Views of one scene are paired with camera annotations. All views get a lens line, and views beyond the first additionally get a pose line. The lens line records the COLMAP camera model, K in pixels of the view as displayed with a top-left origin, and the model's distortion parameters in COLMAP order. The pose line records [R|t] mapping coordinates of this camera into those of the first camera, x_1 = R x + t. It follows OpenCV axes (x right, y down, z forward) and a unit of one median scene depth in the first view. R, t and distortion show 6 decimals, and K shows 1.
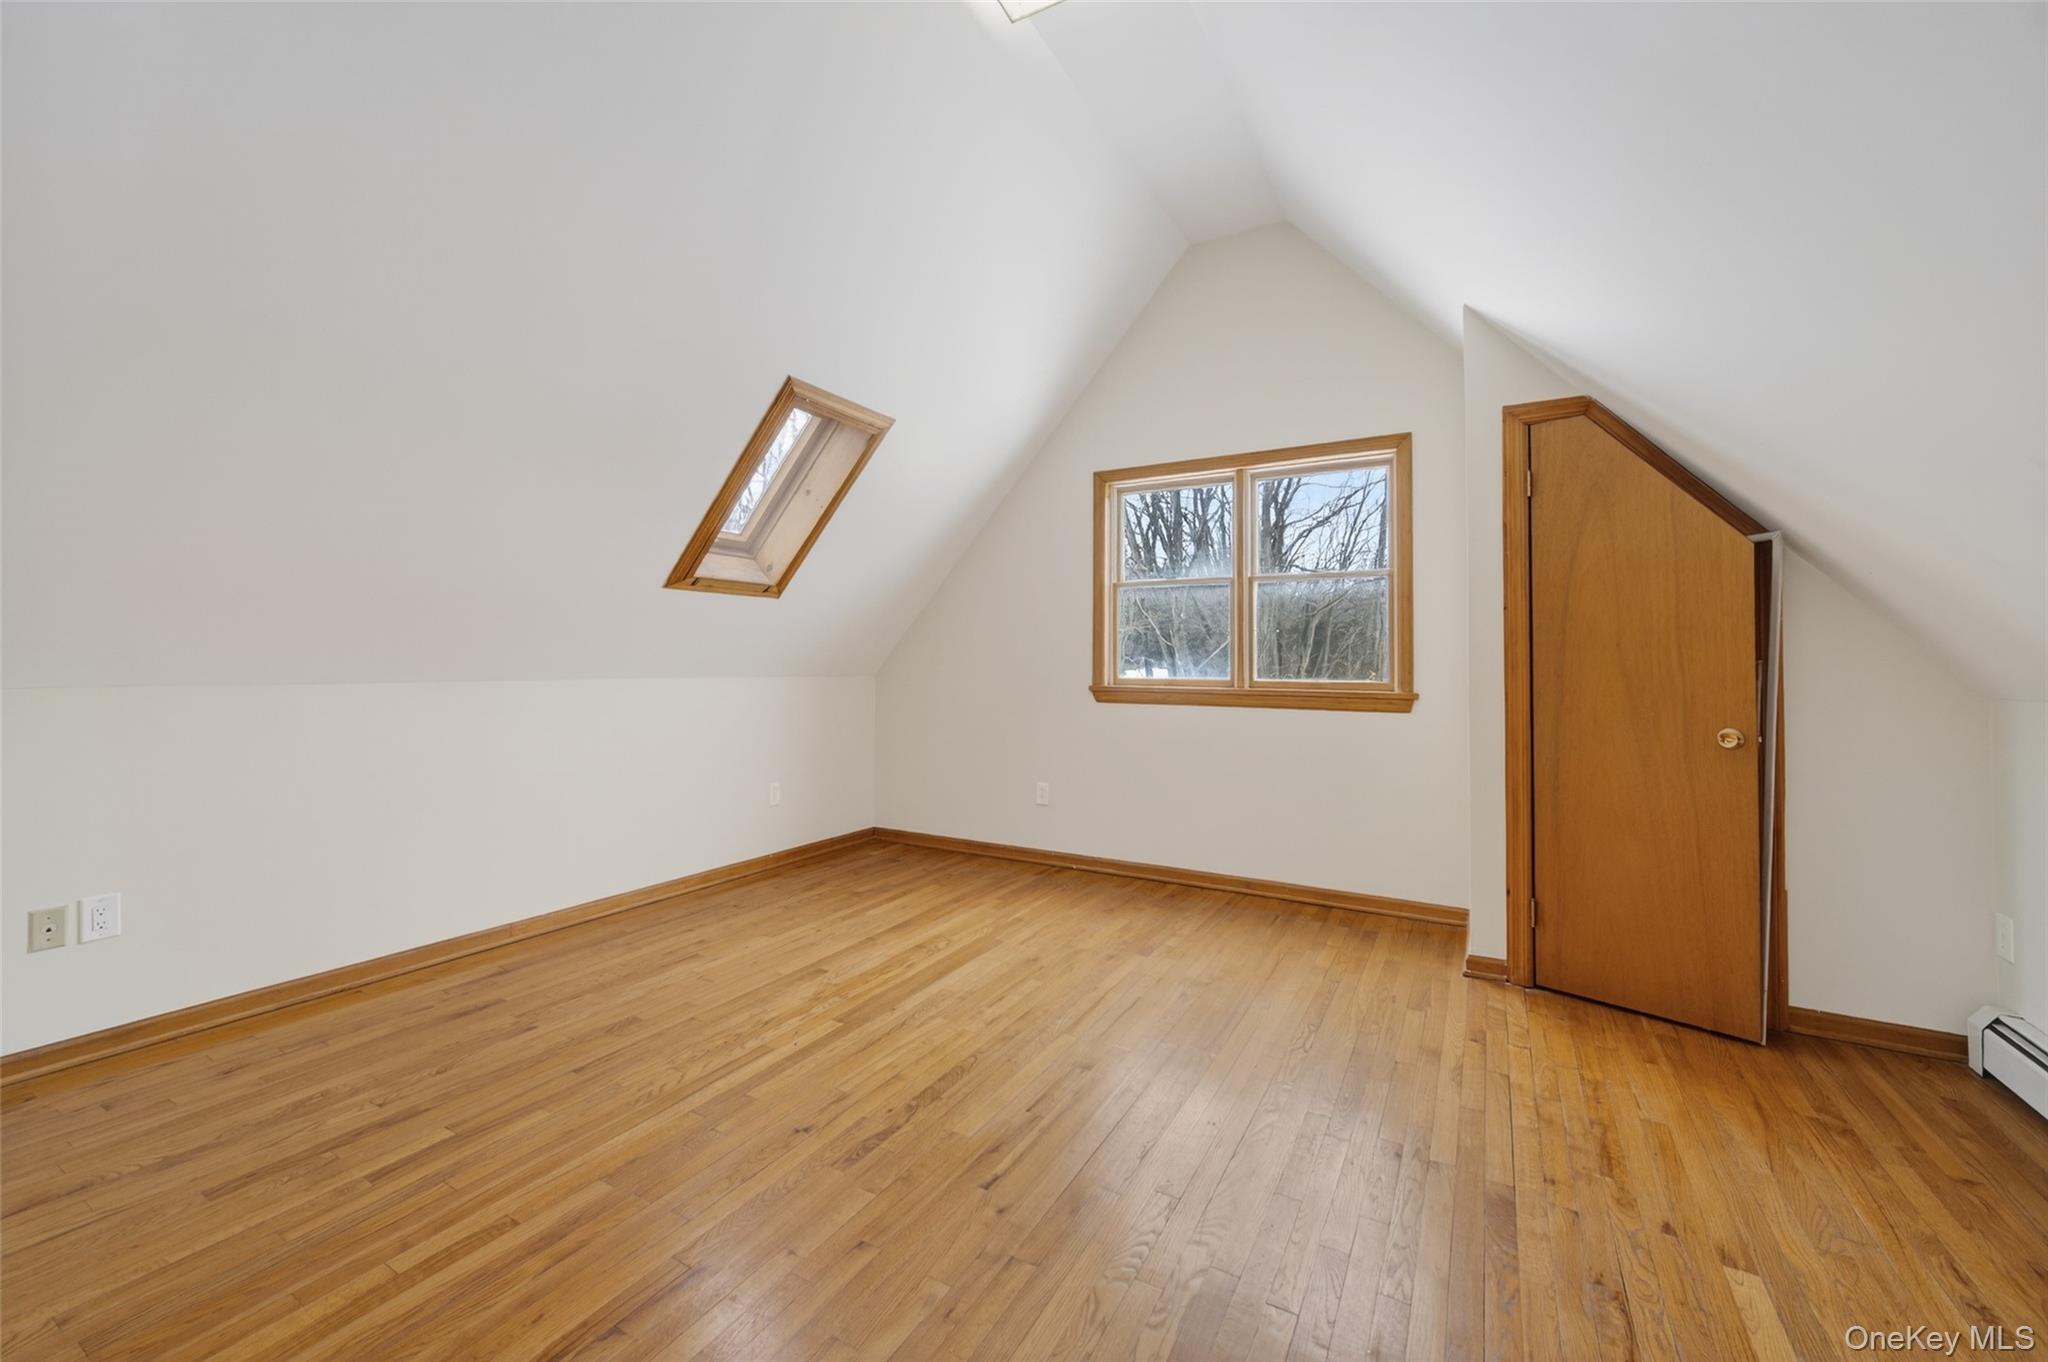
lens RADIAL K [[801.6, 0, 1013.0], [0, 801.6, 667.1], [0, 0, 1]] dist [-0.011952, -0.000118]
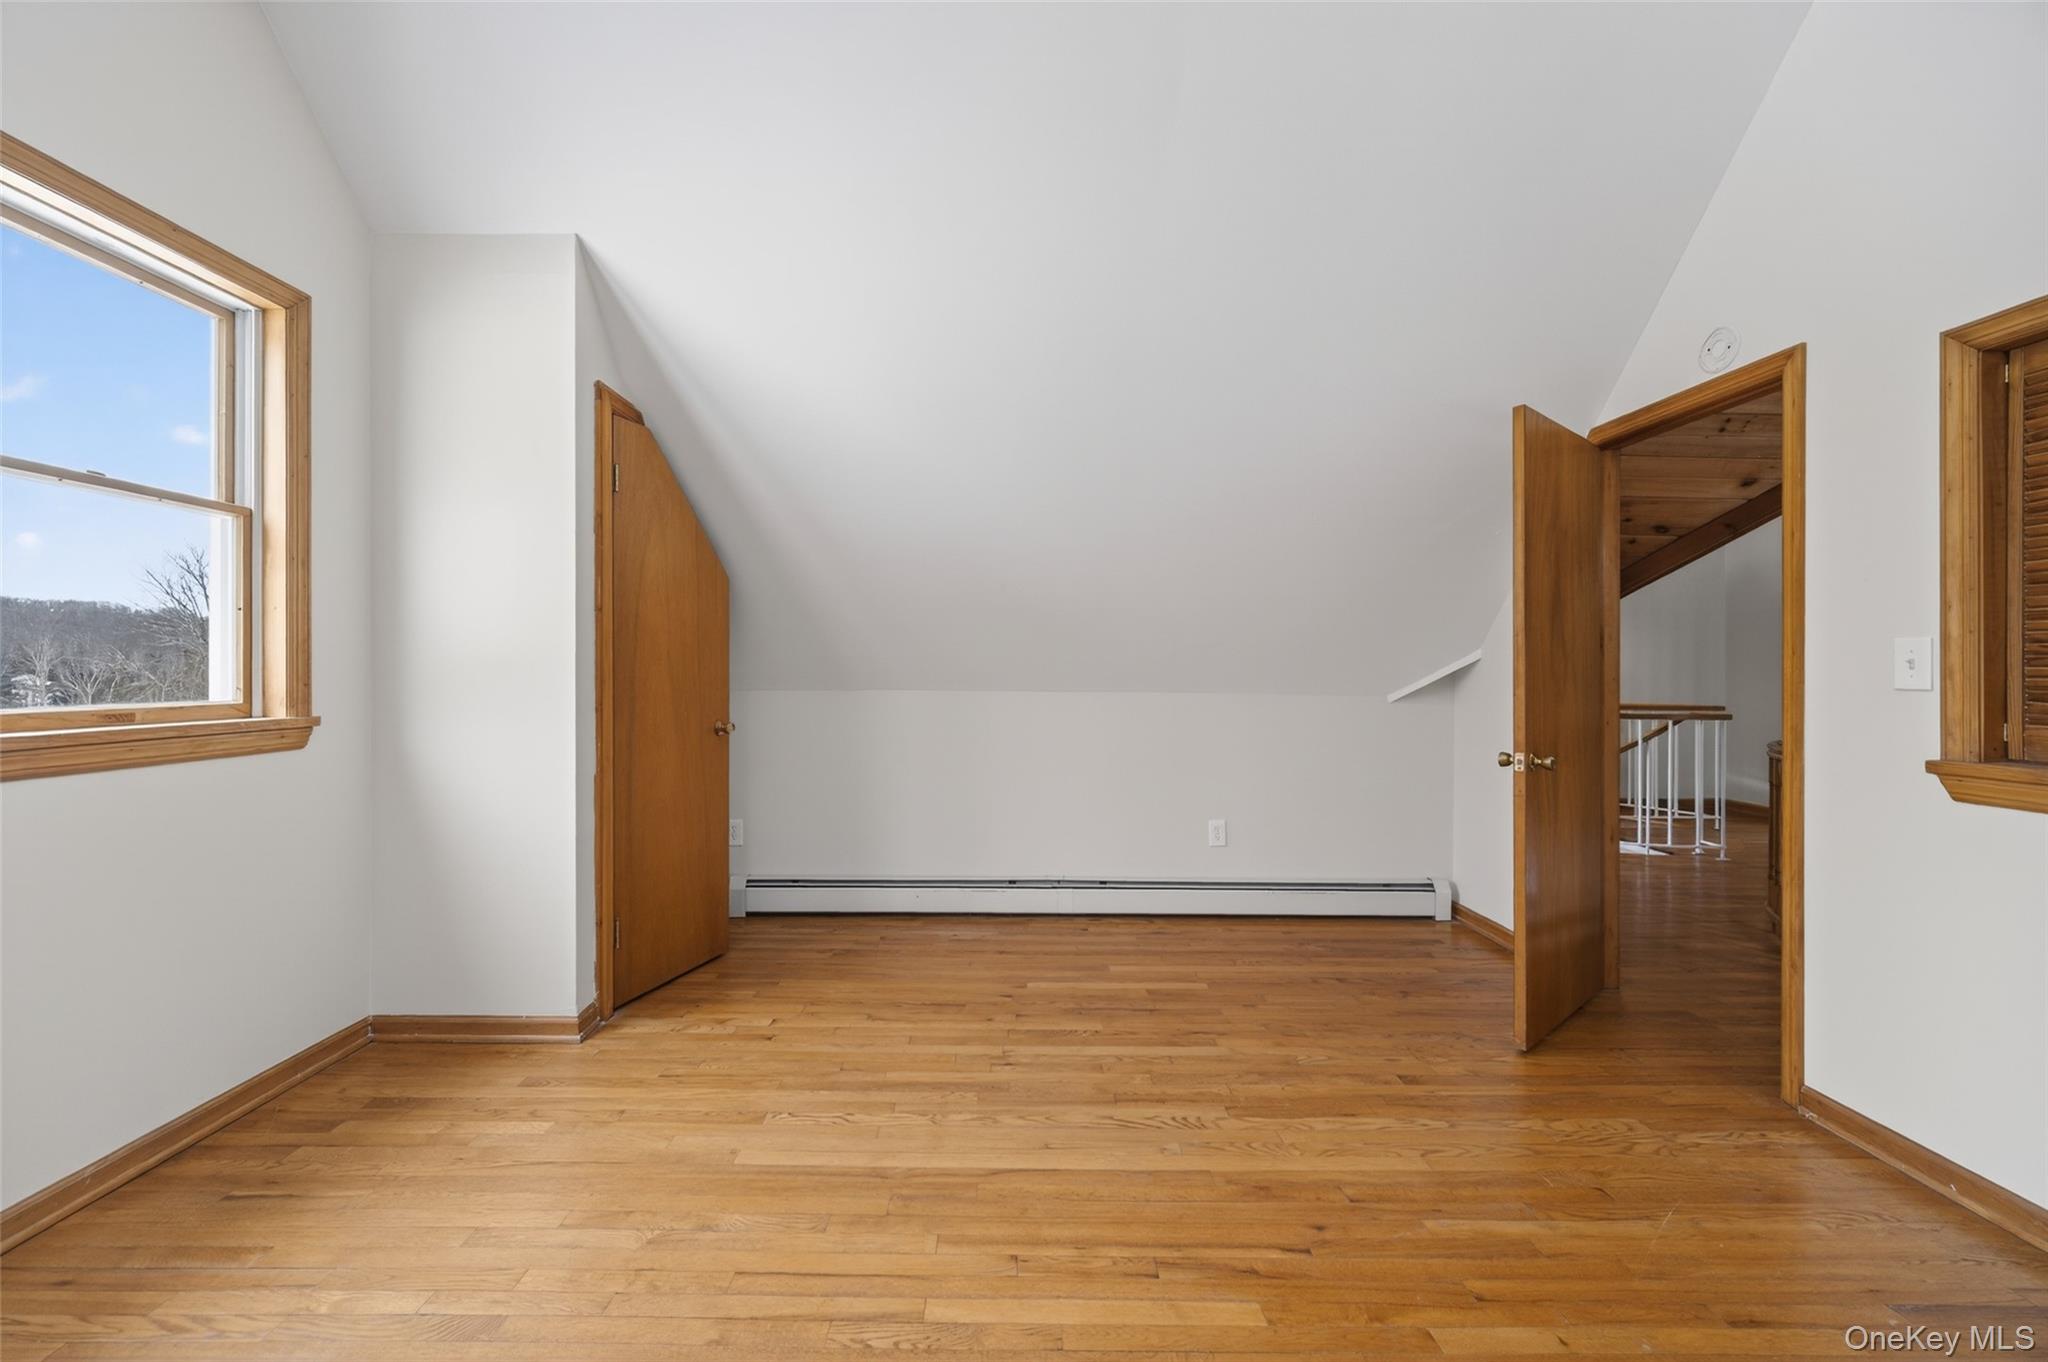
lens RADIAL K [[801.6, 0, 1007.0], [0, 801.6, 676.5], [0, 0, 1]] dist [-0.011952, -0.000118]
pose [[-0.492962, -0.013650, 0.869944, -0.397867], [0.001534, 0.999862, 0.016558, -0.010346], [-0.870050, 0.009497, -0.492872, 1.075057]]
